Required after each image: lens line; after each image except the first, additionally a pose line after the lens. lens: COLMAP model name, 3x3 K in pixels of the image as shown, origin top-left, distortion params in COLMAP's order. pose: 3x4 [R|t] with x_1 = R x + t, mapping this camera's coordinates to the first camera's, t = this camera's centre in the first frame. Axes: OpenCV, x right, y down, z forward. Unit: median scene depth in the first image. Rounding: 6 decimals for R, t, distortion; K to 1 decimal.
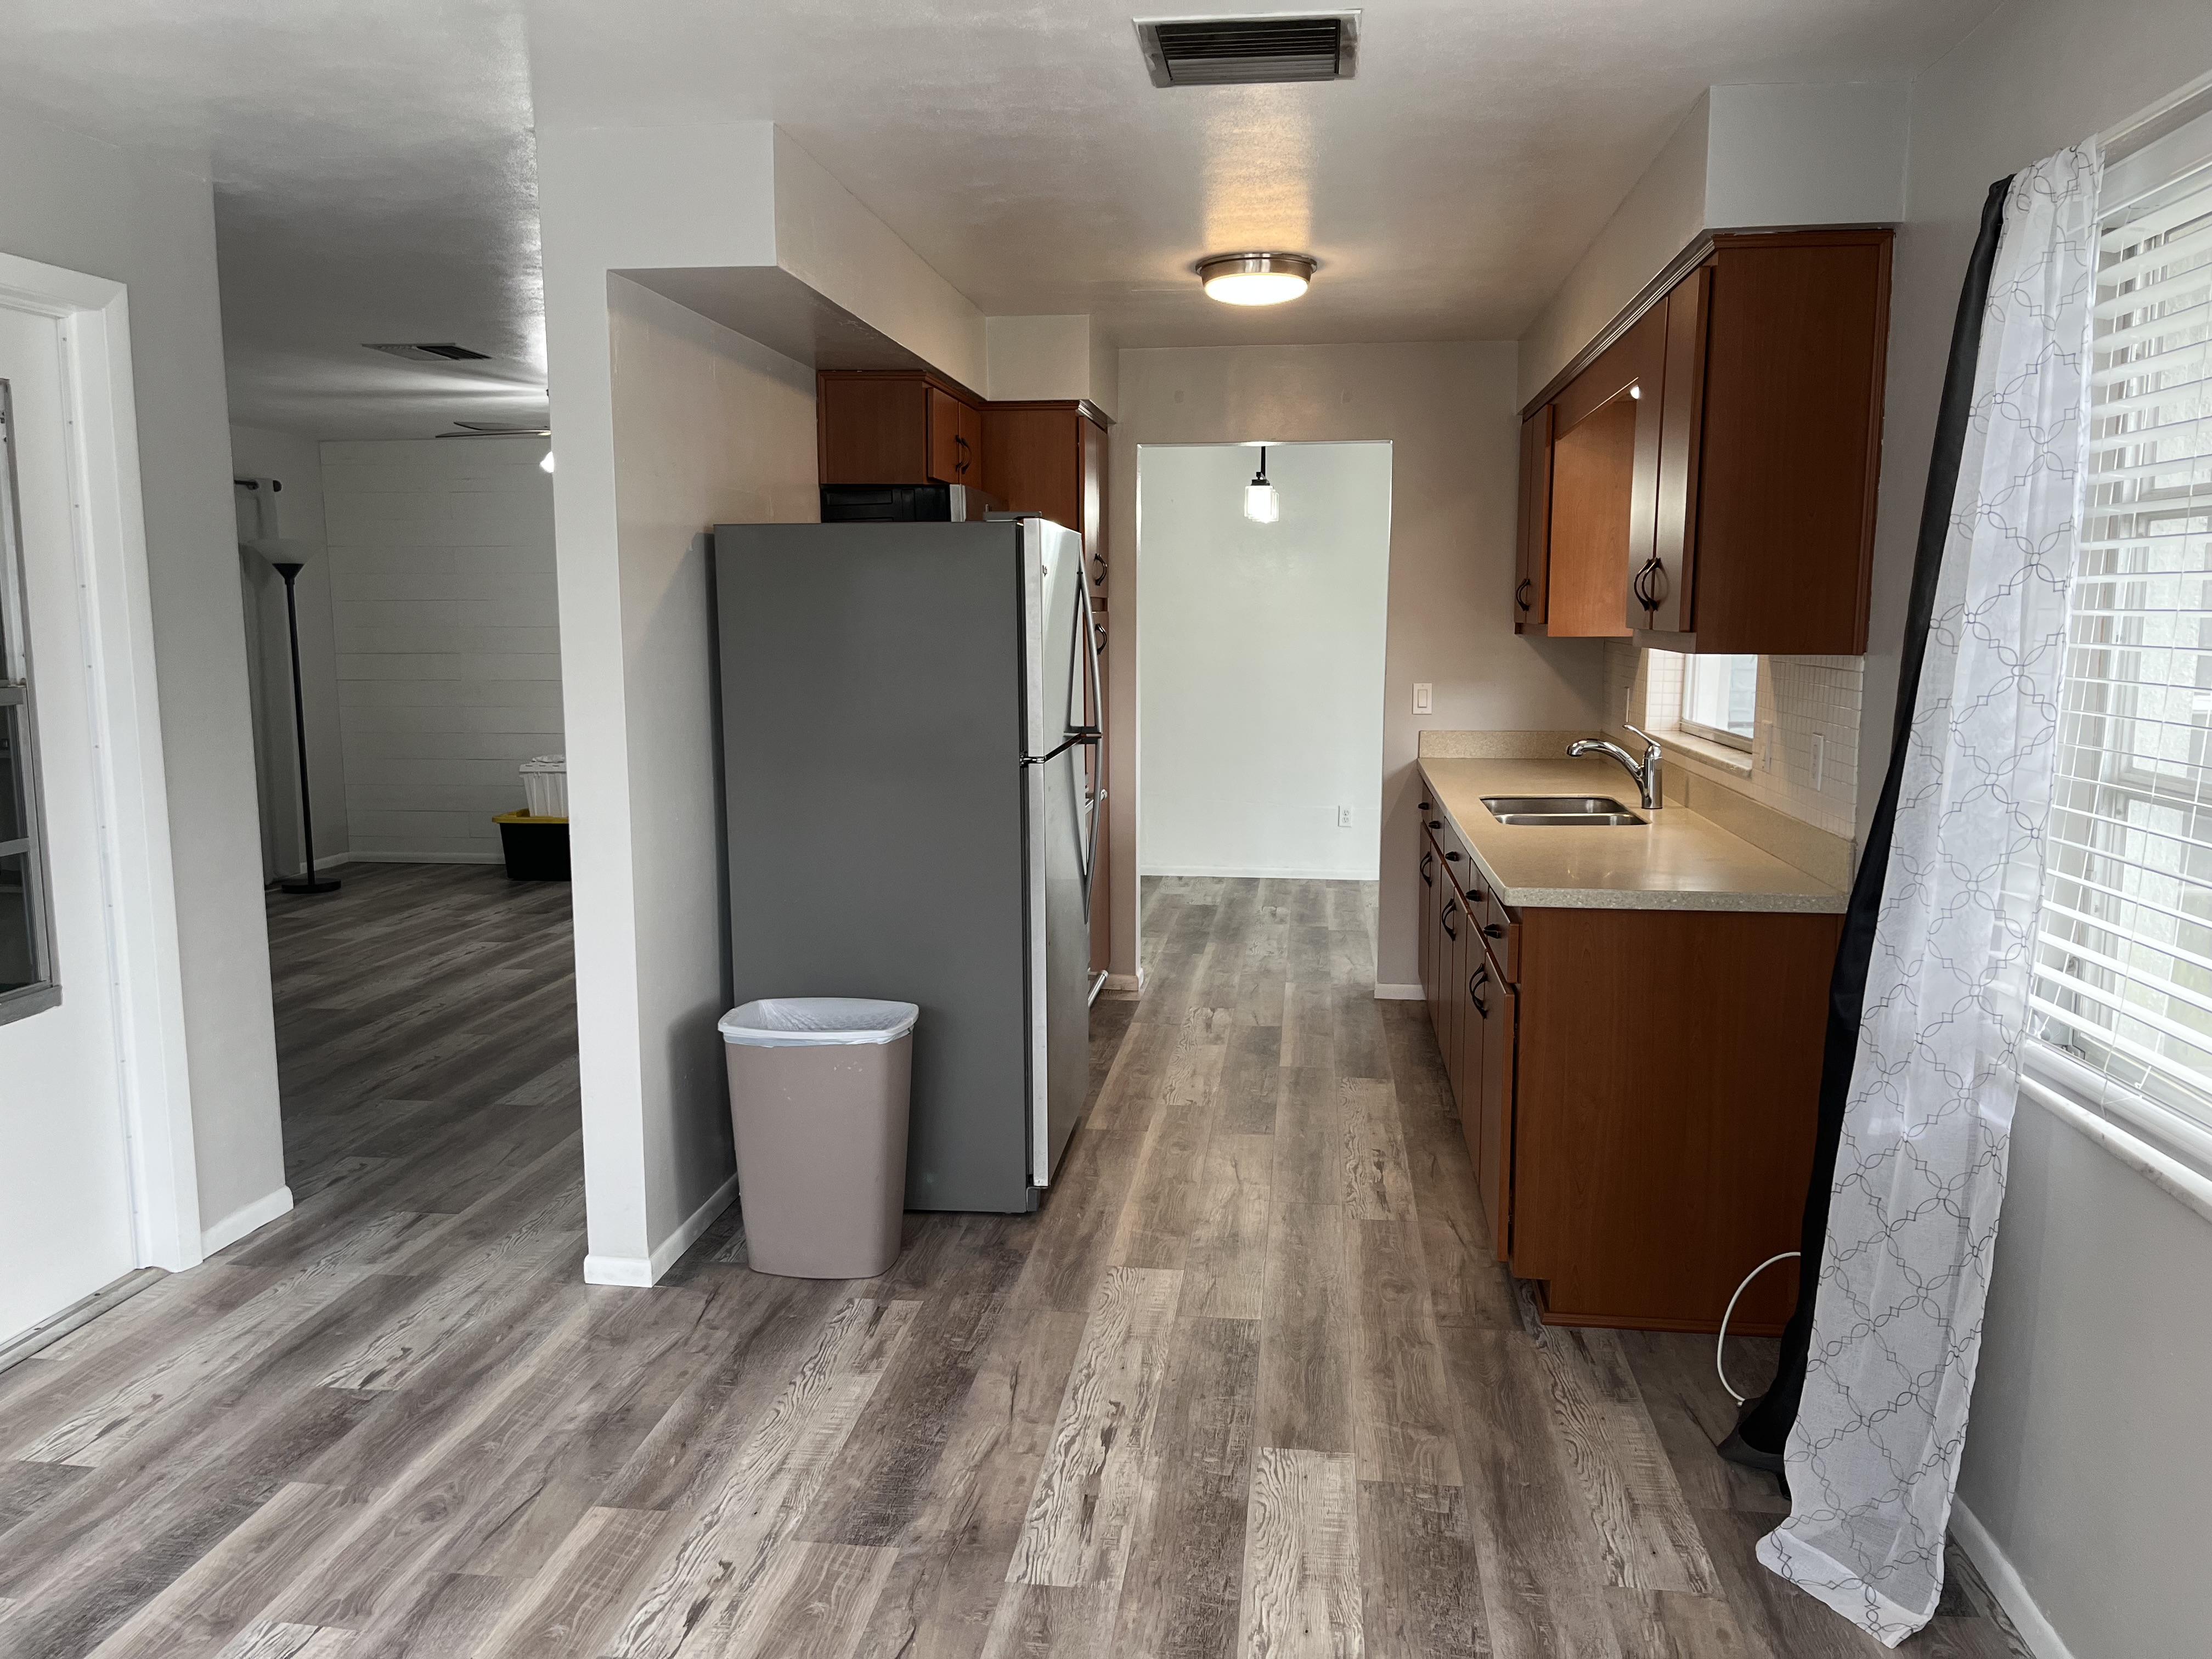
lens RADIAL K [[1641.9, 0, 1098.2], [0, 1641.9, 866.0], [0, 0, 1]] dist [0.050088, -0.081658]
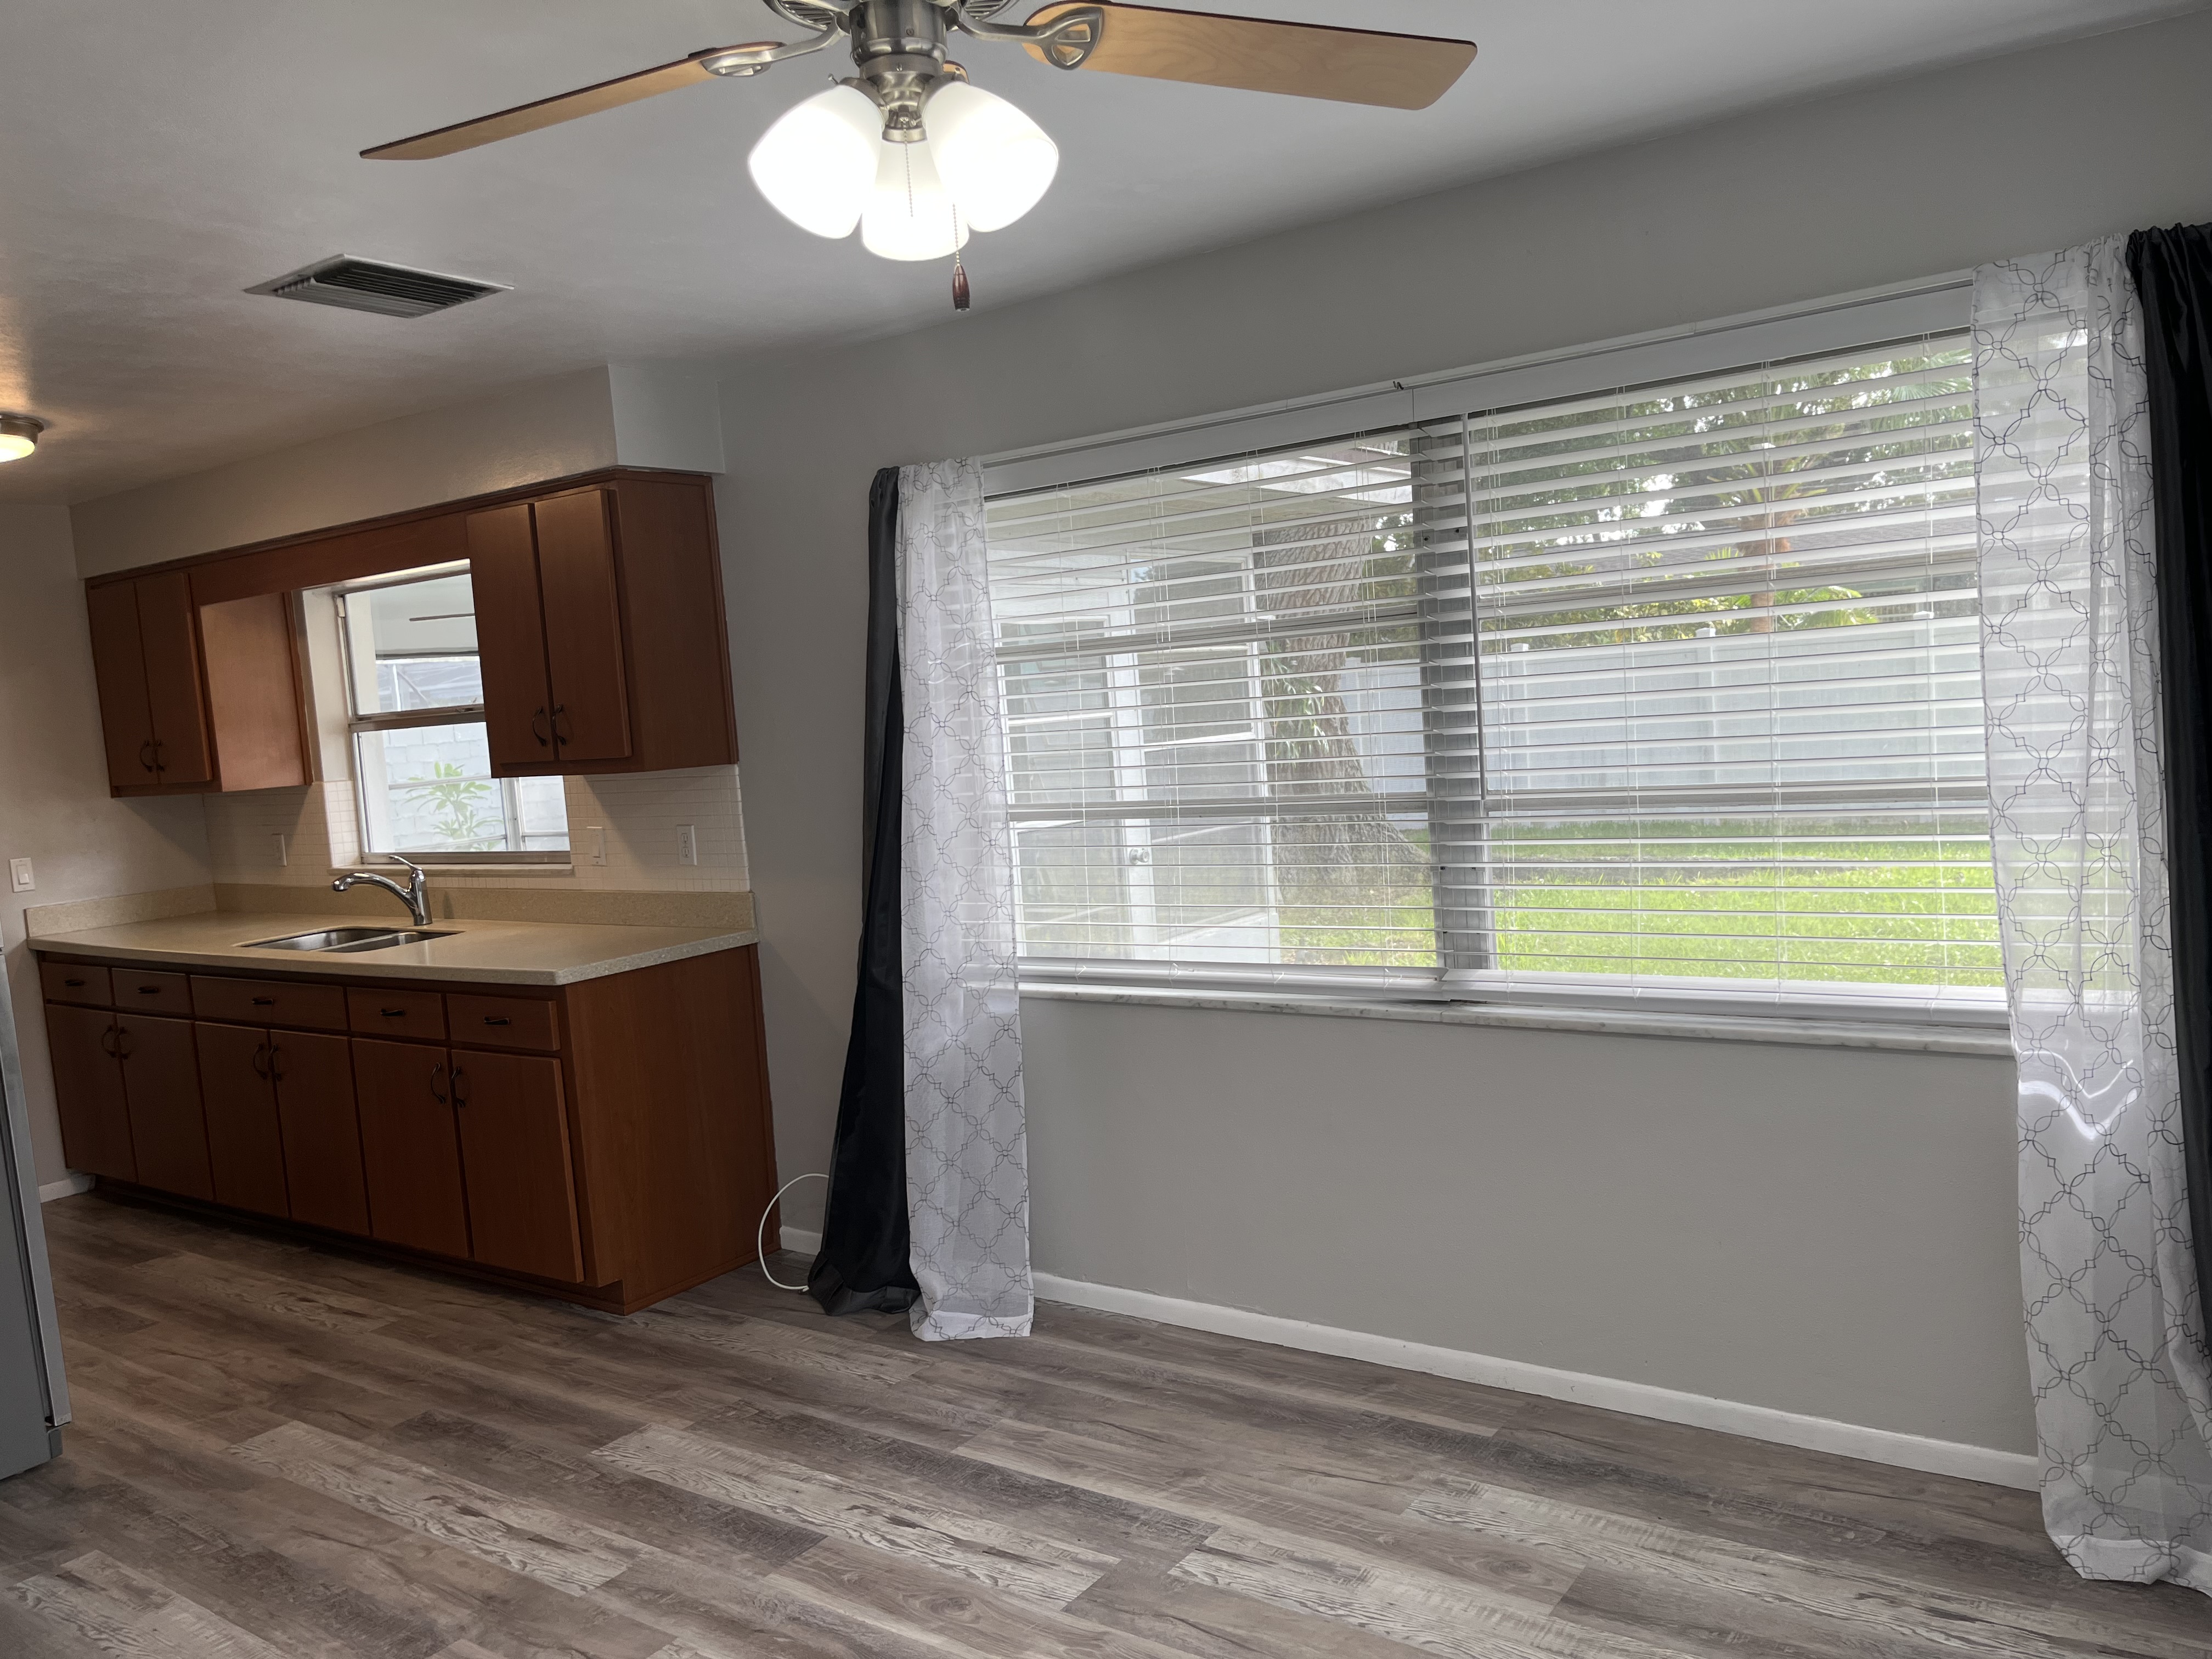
lens RADIAL K [[1641.9, 0, 1098.2], [0, 1641.9, 866.0], [0, 0, 1]] dist [0.050088, -0.081658]
pose [[0.457400, -0.112401, 0.882129, -0.665354], [0.201782, 0.979223, 0.020145, -0.004850], [-0.866065, 0.168784, 0.470577, 0.063023]]
